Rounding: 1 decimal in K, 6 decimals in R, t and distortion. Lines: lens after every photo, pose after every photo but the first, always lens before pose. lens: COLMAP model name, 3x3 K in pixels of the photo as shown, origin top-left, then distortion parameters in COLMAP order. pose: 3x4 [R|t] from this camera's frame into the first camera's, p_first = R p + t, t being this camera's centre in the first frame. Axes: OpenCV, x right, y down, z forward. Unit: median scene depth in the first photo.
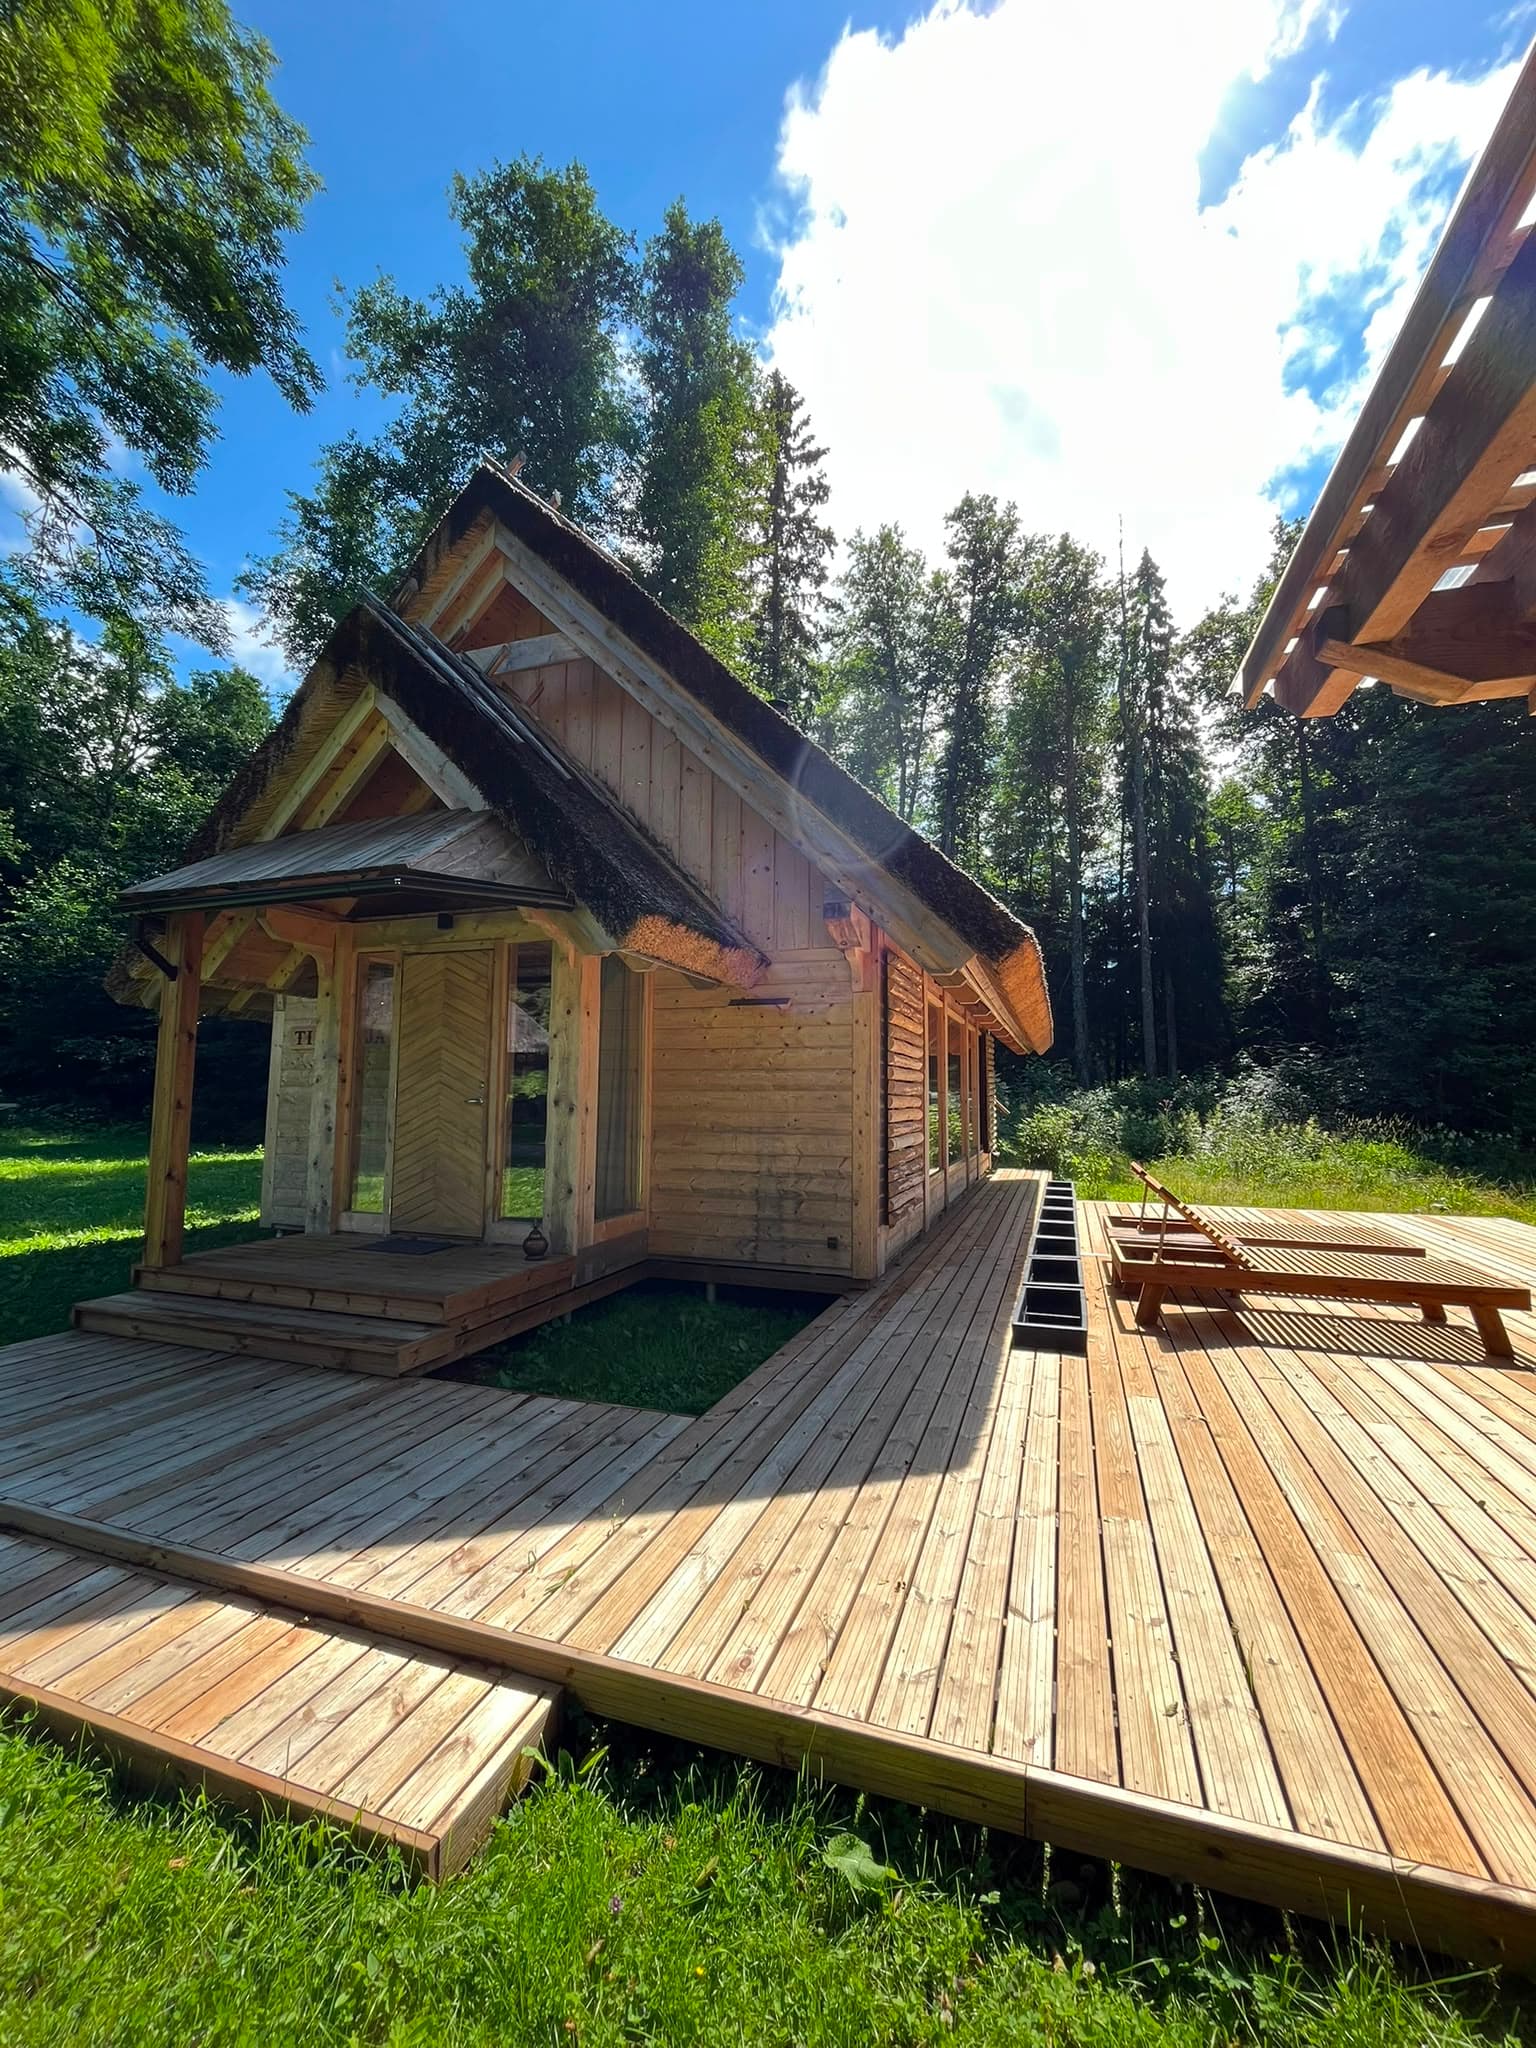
lens RADIAL K [[827.7, 0, 765.0], [0, 827.7, 1025.5], [0, 0, 1]] dist [-0.000979, -0.000065]
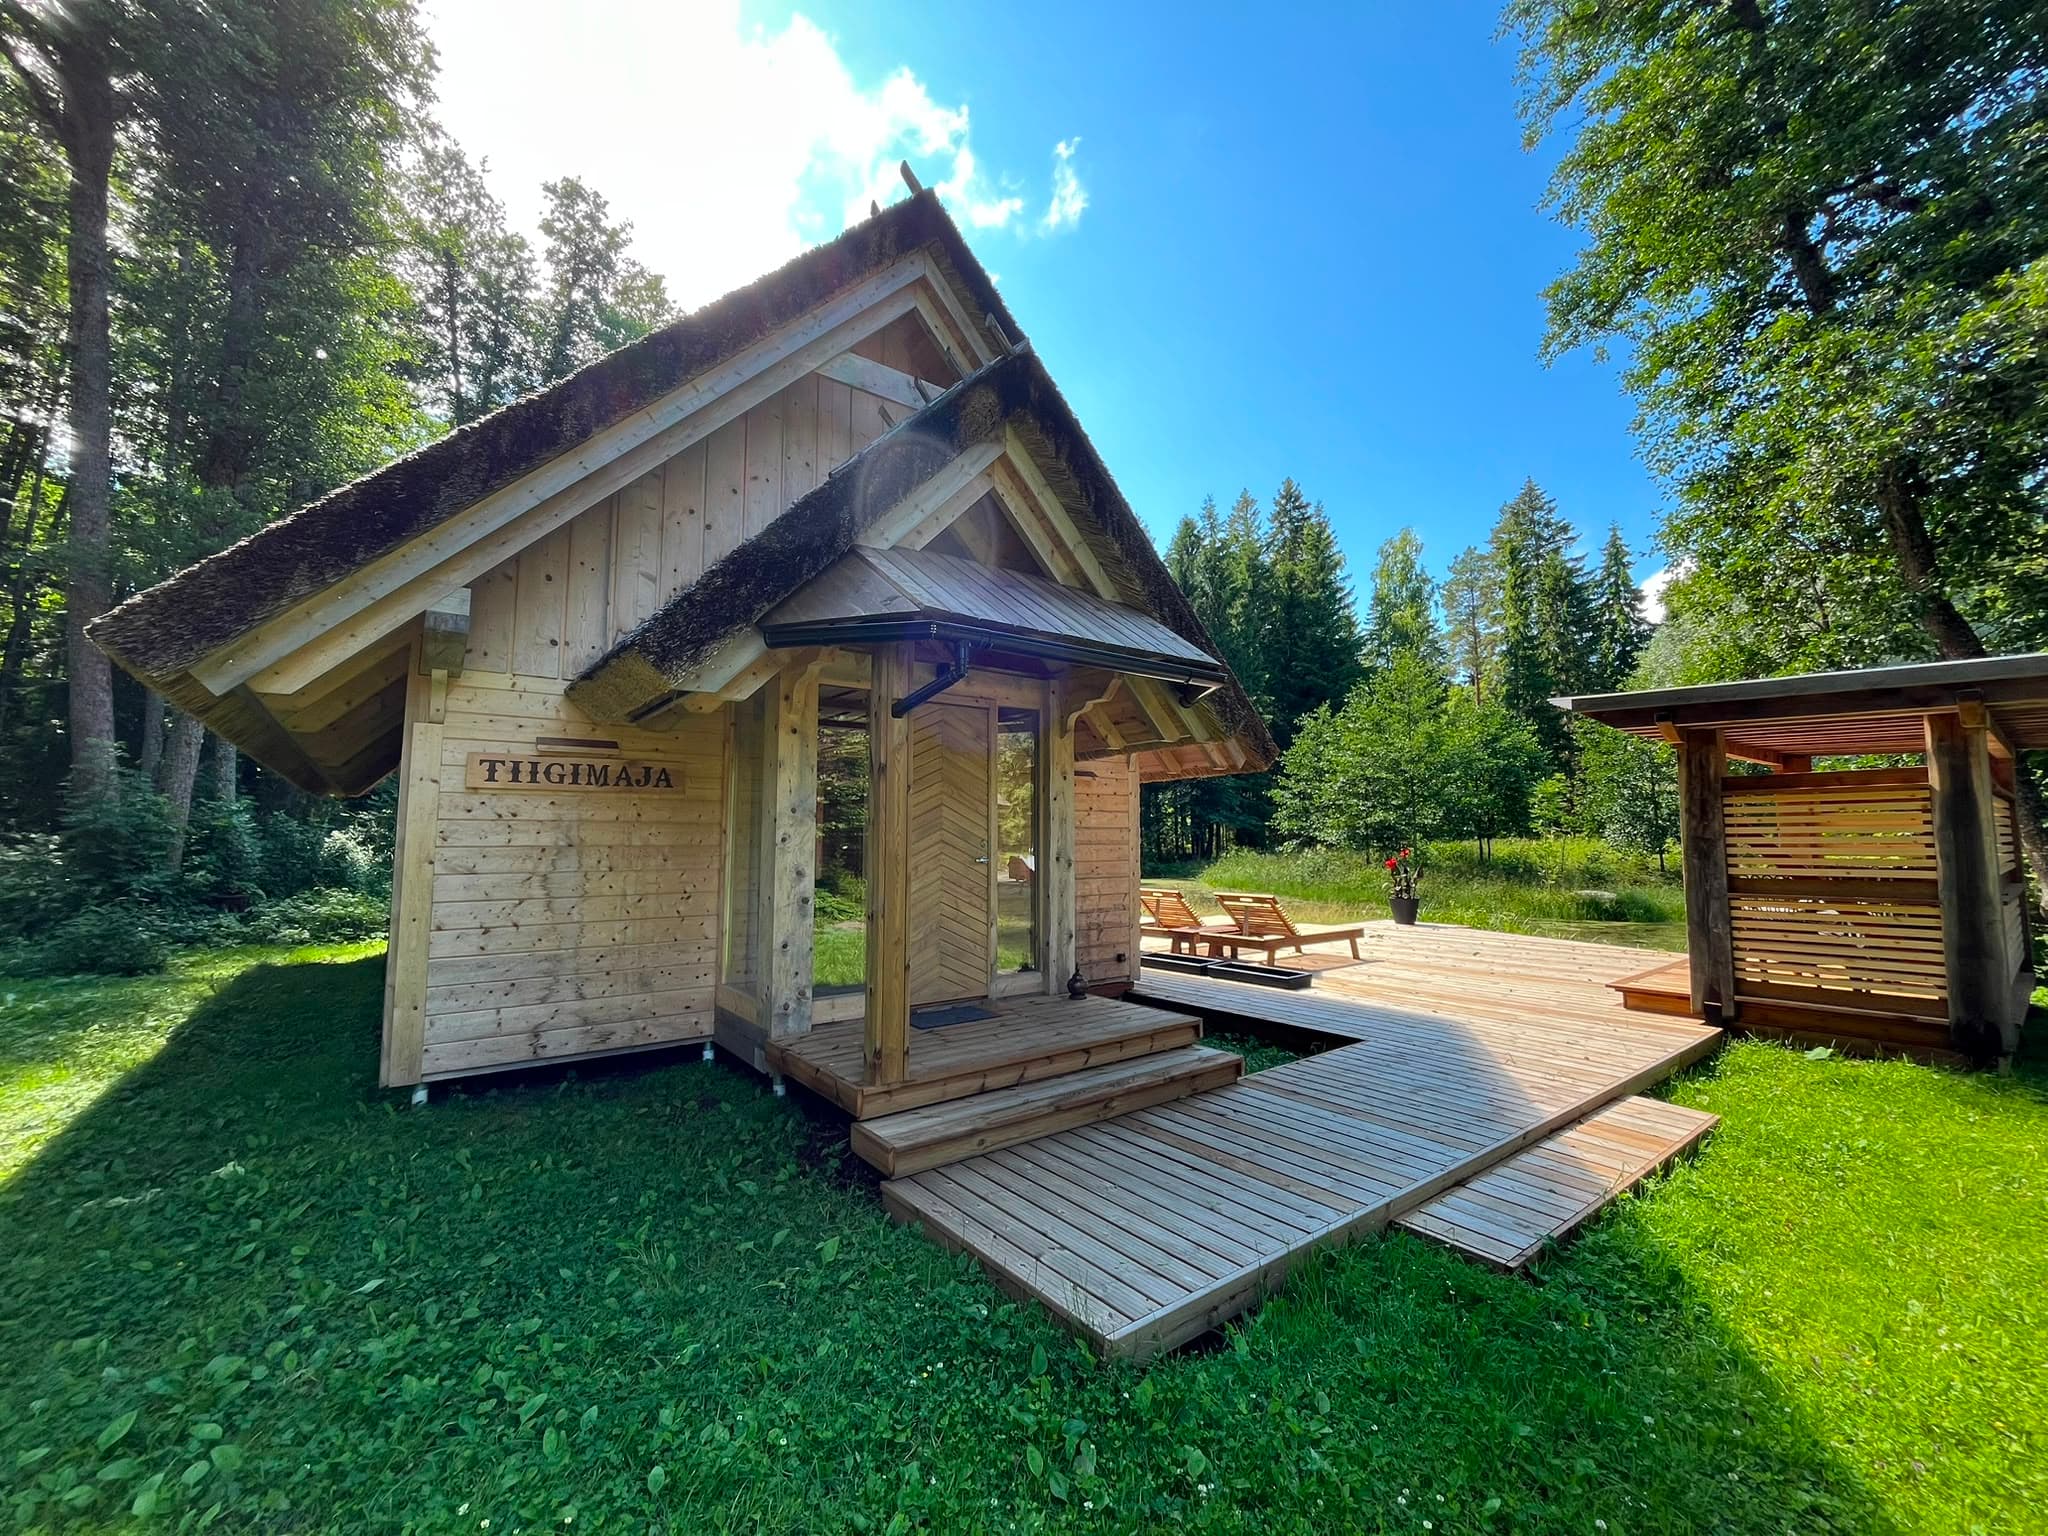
lens RADIAL K [[827.7, 0, 1024.8], [0, 827.7, 770.0], [0, 0, 1]] dist [-0.000979, -0.000065]
pose [[0.546620, 0.060307, 0.835207, -0.342816], [-0.061270, 0.997610, -0.031934, 0.003680], [-0.835136, -0.033718, 0.549008, 0.122141]]
